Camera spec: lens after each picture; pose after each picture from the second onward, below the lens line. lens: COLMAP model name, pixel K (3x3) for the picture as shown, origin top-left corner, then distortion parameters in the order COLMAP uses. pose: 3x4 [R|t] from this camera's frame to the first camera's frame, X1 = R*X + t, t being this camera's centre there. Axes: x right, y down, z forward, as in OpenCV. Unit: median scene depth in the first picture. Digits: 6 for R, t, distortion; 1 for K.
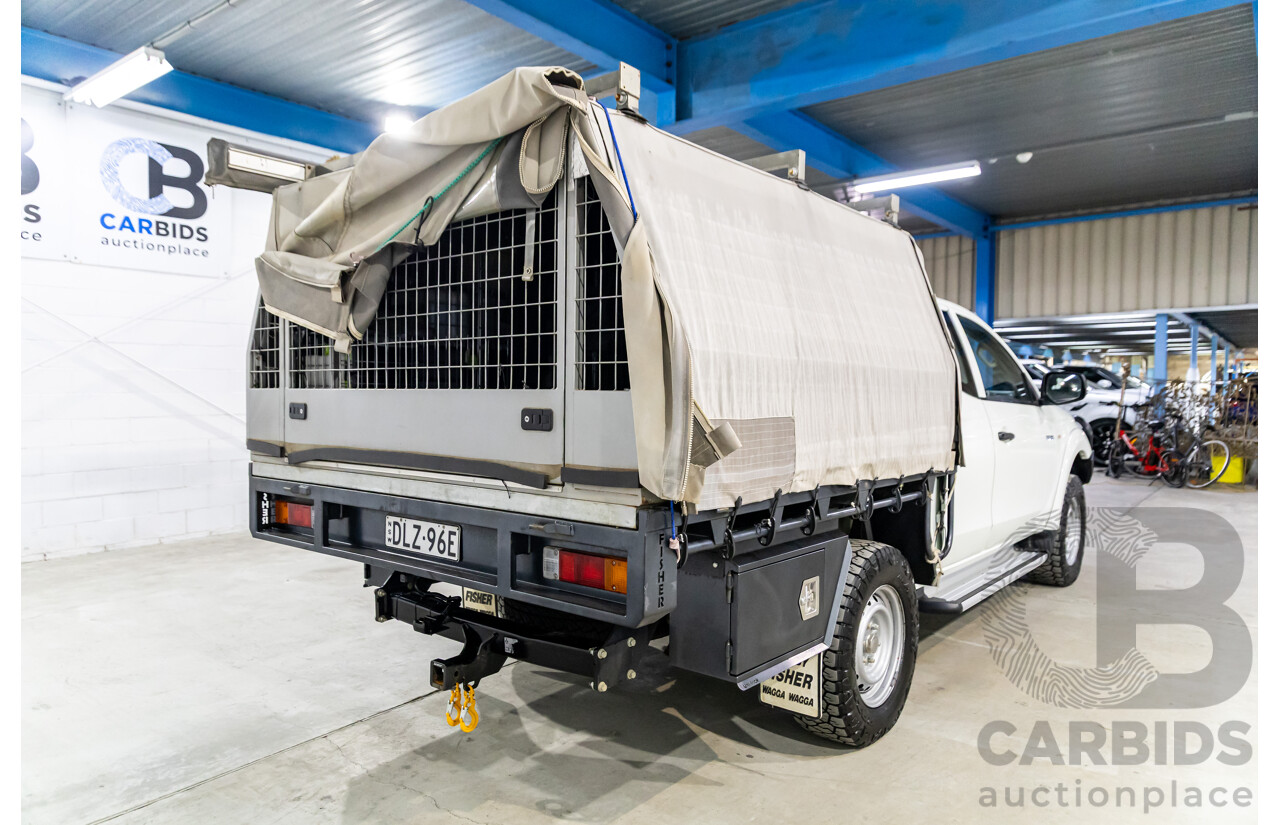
lens RADIAL K [[823.3, 0, 640.6], [0, 823.3, 469.8], [0, 0, 1]] dist [0.013039, 0.001463]
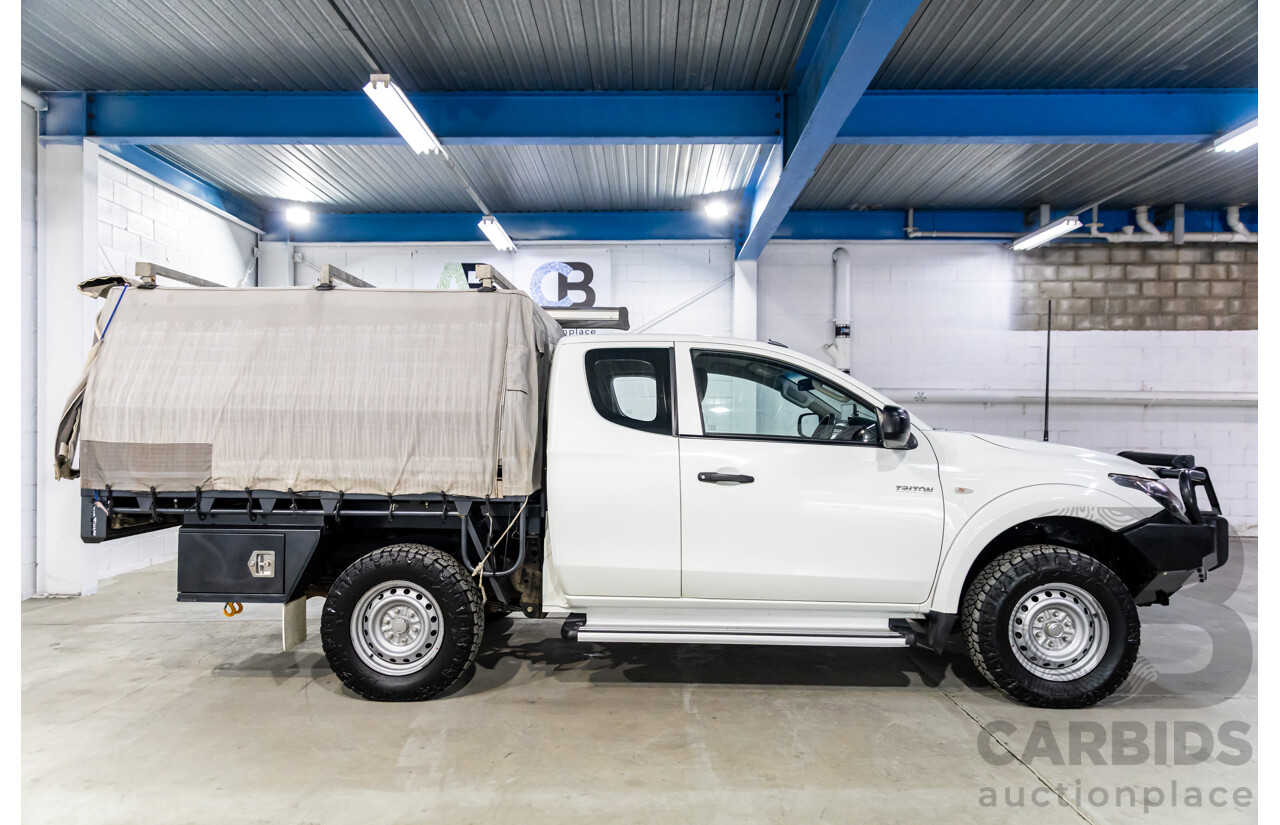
lens RADIAL K [[823.3, 0, 640.6], [0, 823.3, 469.8], [0, 0, 1]] dist [0.013039, 0.001463]
pose [[0.612584, 0.038274, -0.789479, 0.962774], [-0.074642, 0.997164, -0.009575, -0.028832], [0.786873, 0.064794, 0.613703, 0.320189]]
